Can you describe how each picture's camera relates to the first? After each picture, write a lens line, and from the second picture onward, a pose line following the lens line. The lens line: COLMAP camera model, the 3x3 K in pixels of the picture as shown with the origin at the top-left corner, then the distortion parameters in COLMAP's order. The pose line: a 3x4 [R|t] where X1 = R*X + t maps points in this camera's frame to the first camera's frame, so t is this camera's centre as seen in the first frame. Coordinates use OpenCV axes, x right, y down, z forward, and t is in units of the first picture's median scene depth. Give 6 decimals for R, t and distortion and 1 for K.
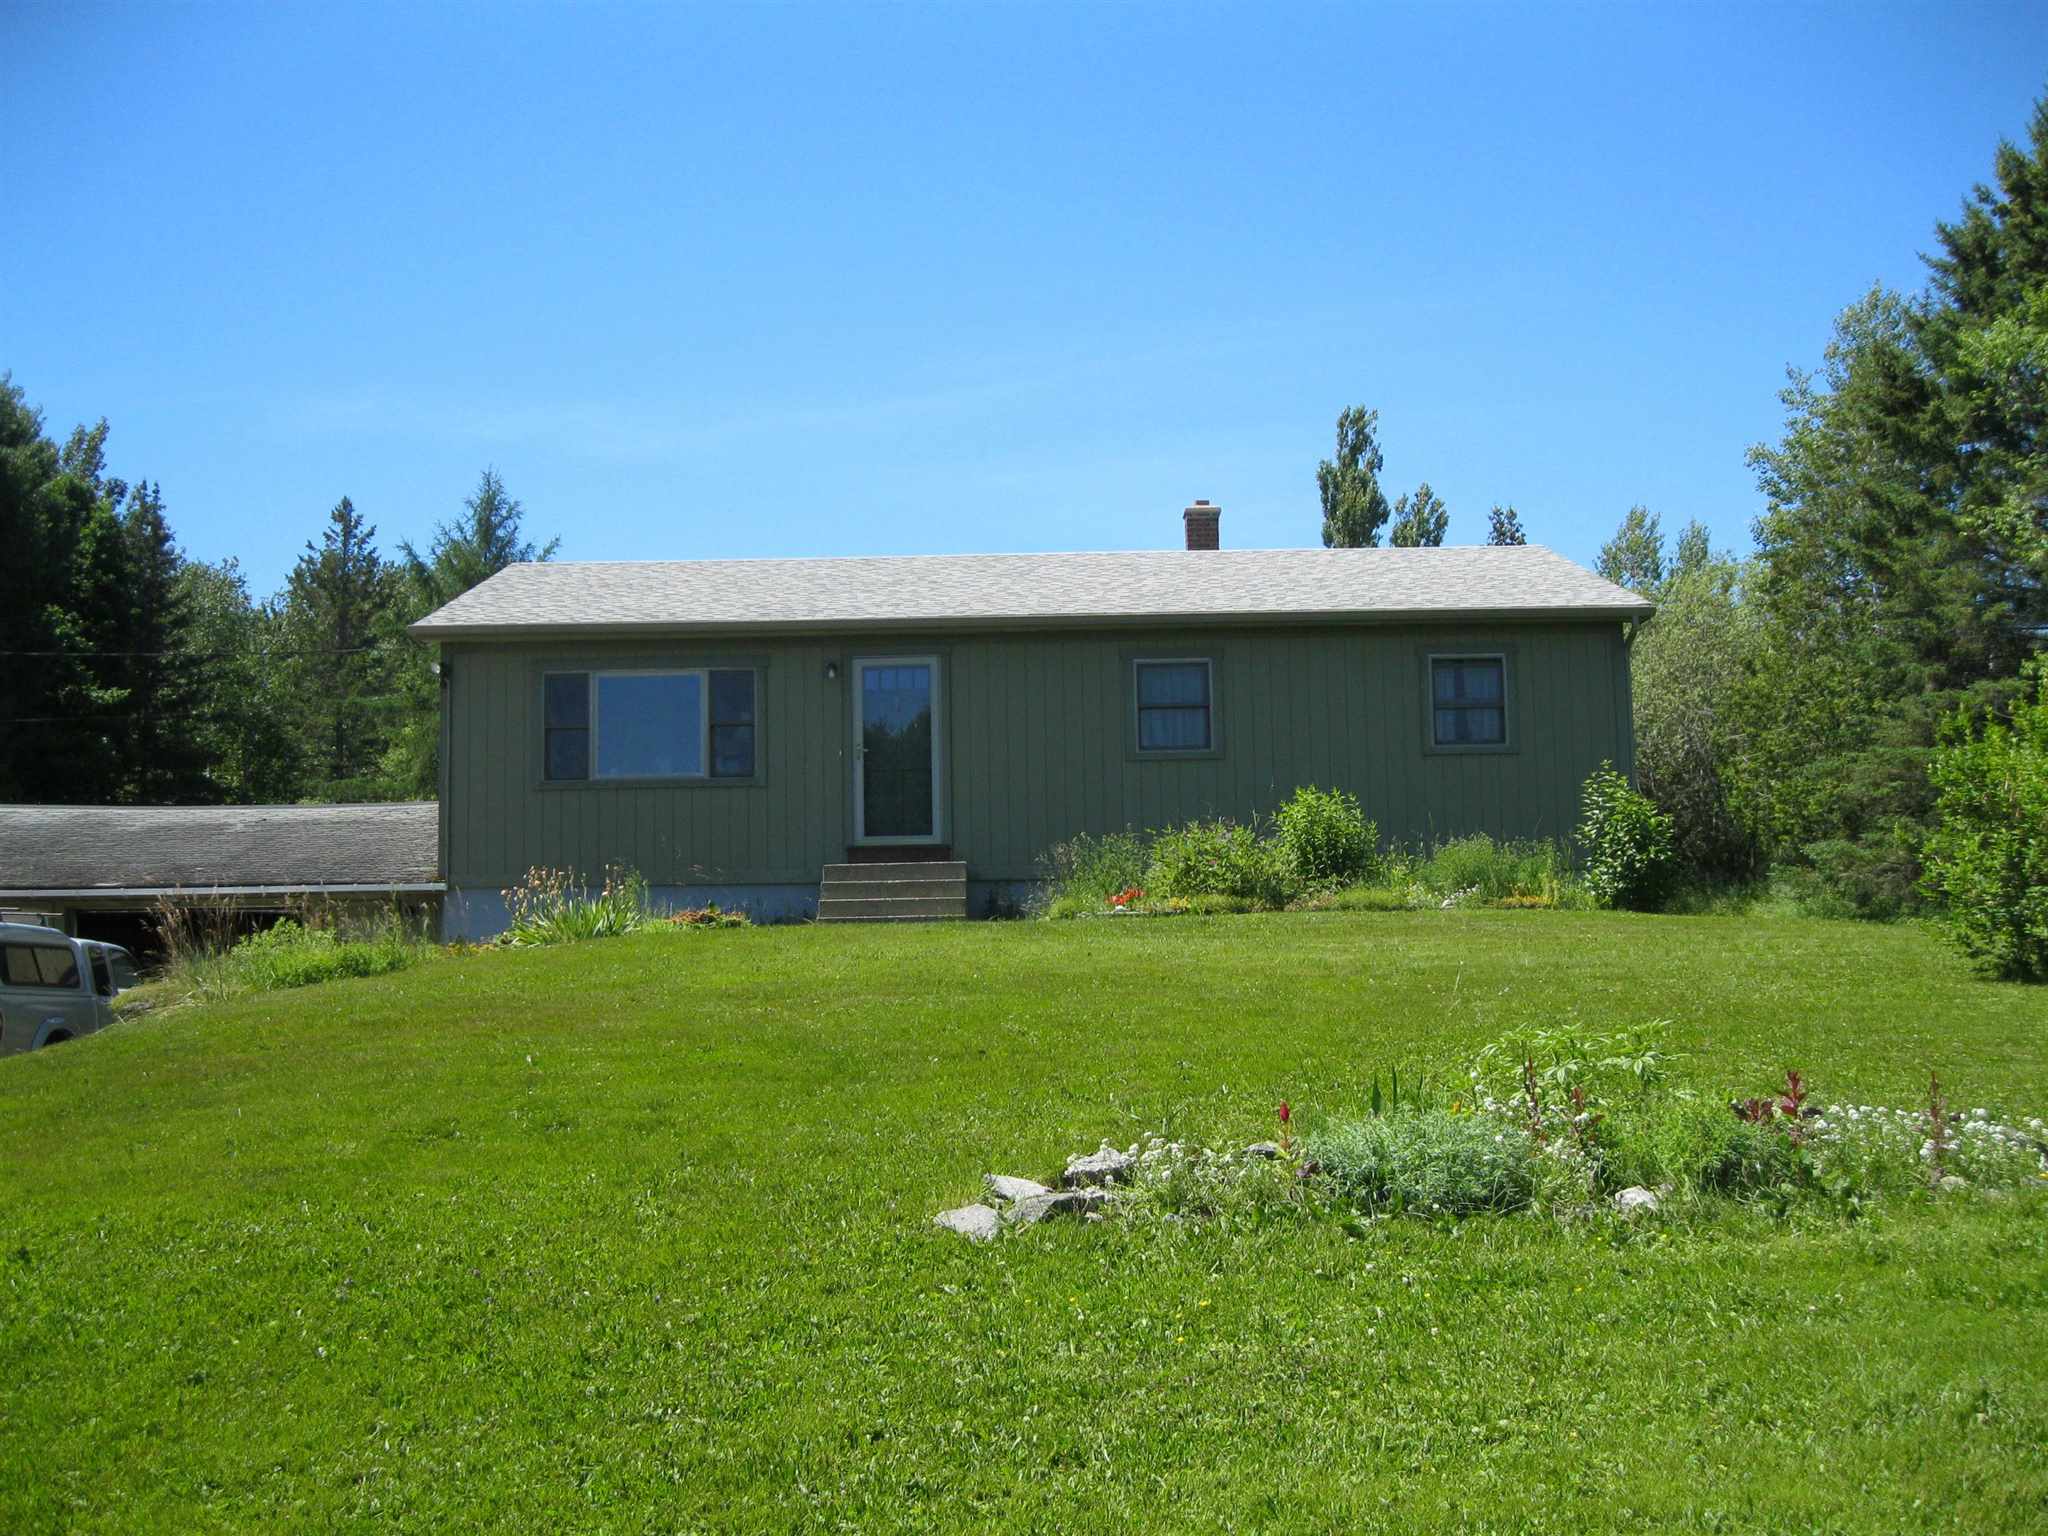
lens RADIAL K [[2064.4, 0, 1024.0], [0, 2064.4, 768.0], [0, 0, 1]] dist [-0.007016, -0.002476]
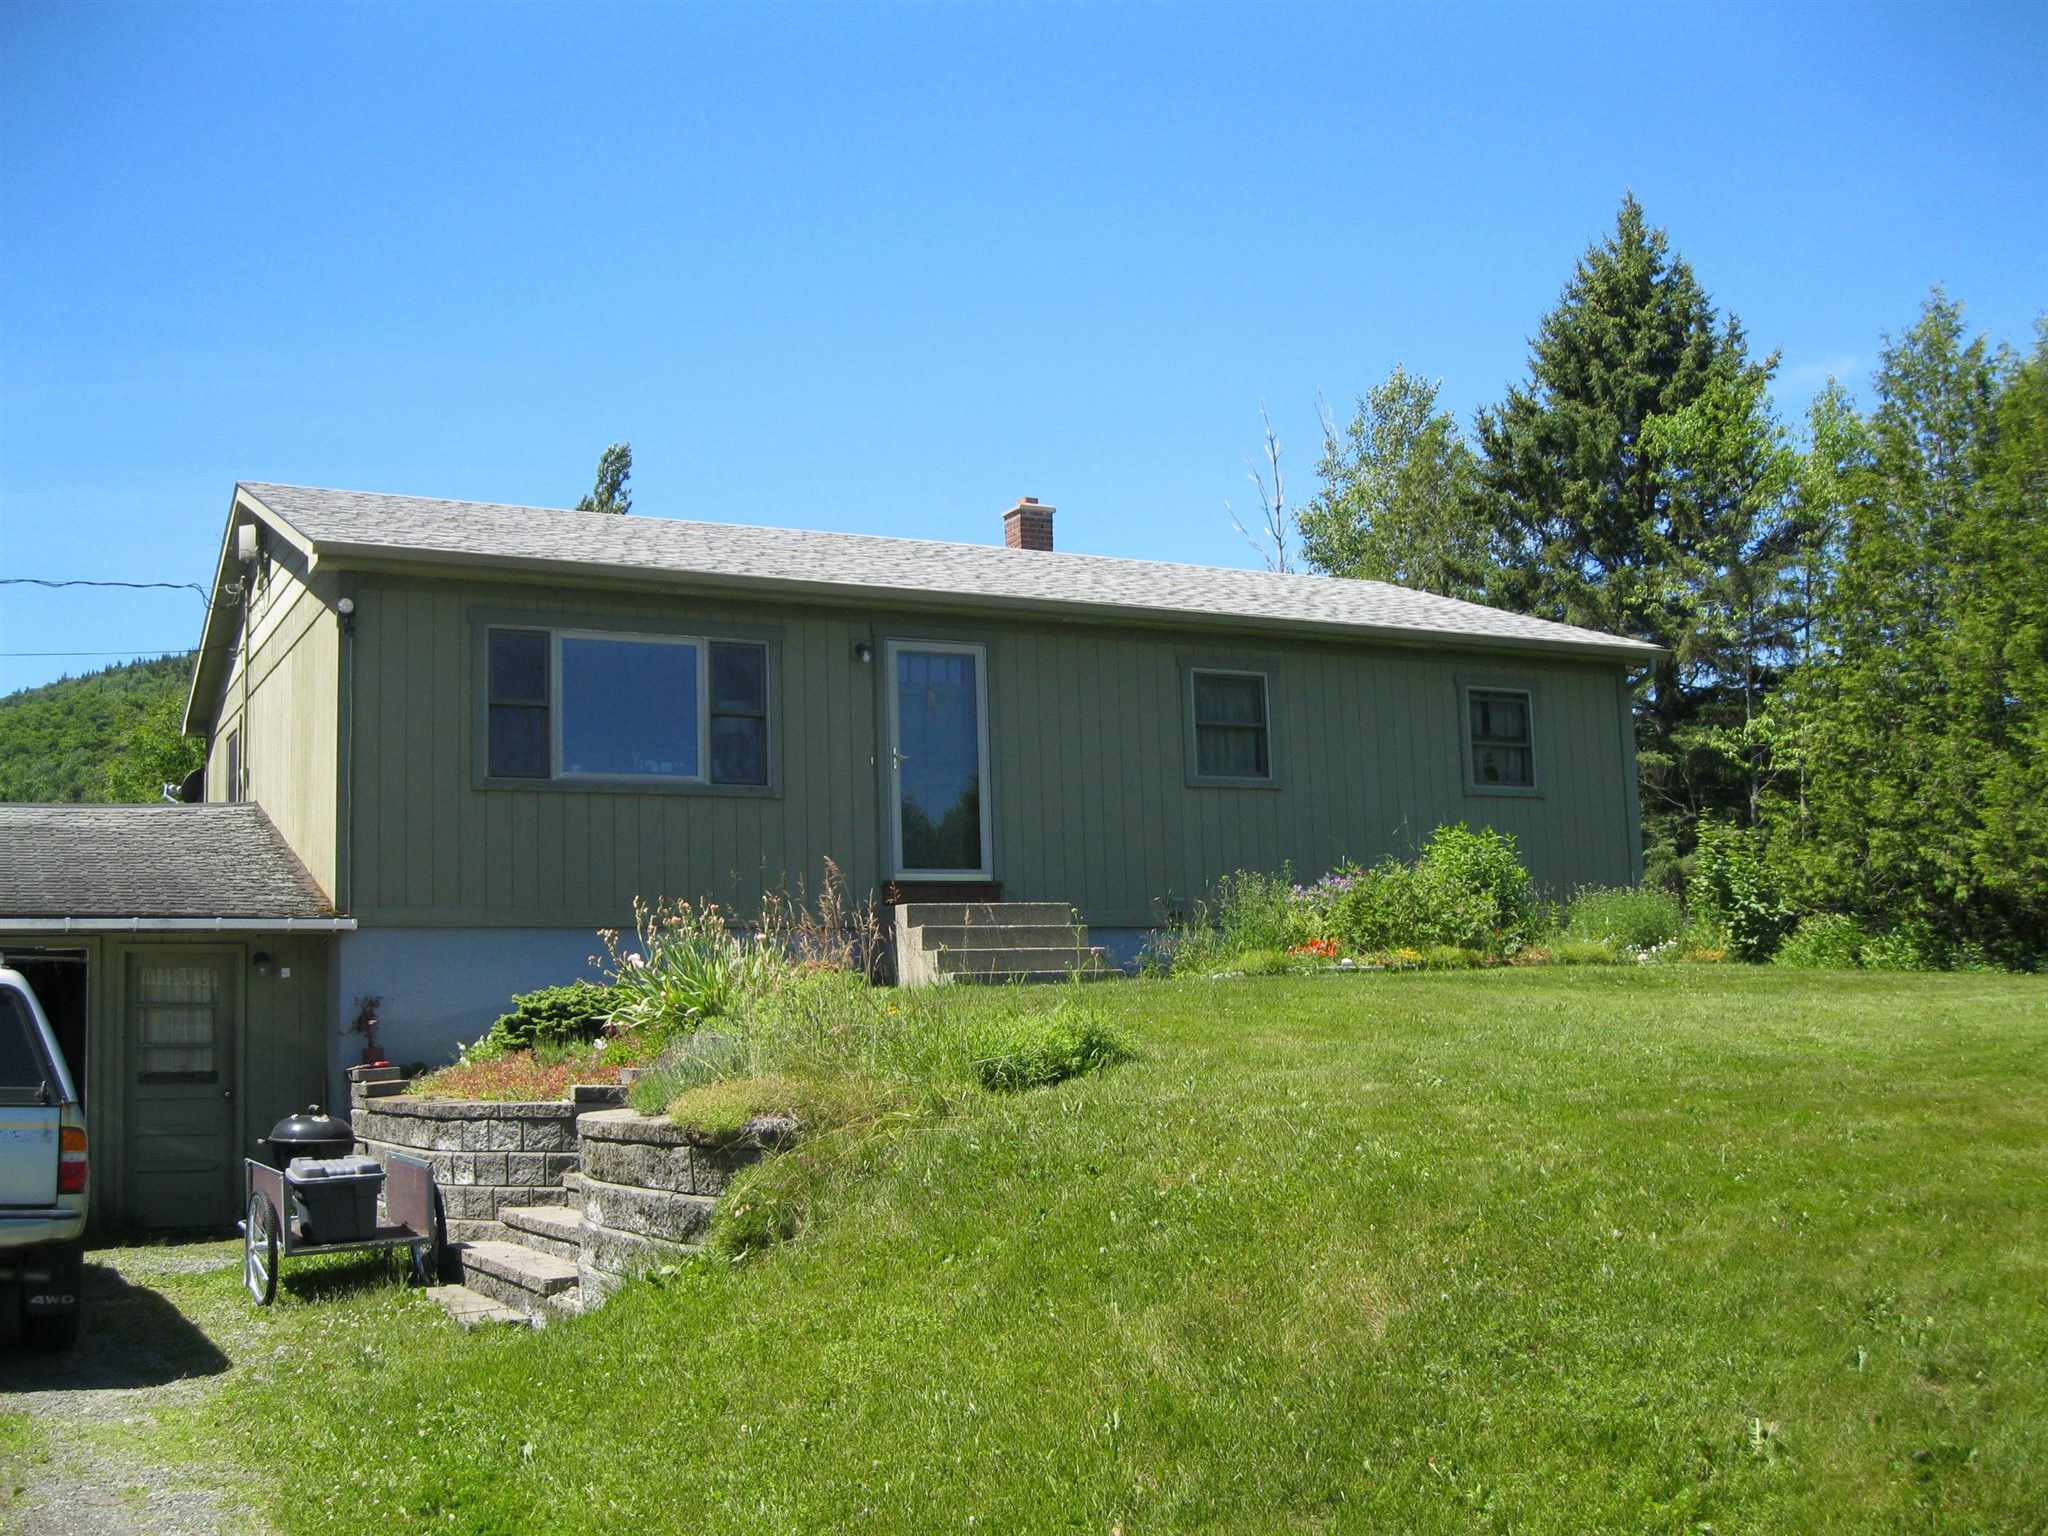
lens RADIAL K [[2102.7, 0, 1024.0], [0, 2102.7, 768.0], [0, 0, 1]] dist [0.007542, 0.007912]
pose [[0.887031, 0.049752, 0.459021, -0.400137], [-0.033910, 0.998512, -0.042698, 0.027532], [-0.460463, 0.022309, 0.887399, 0.275896]]
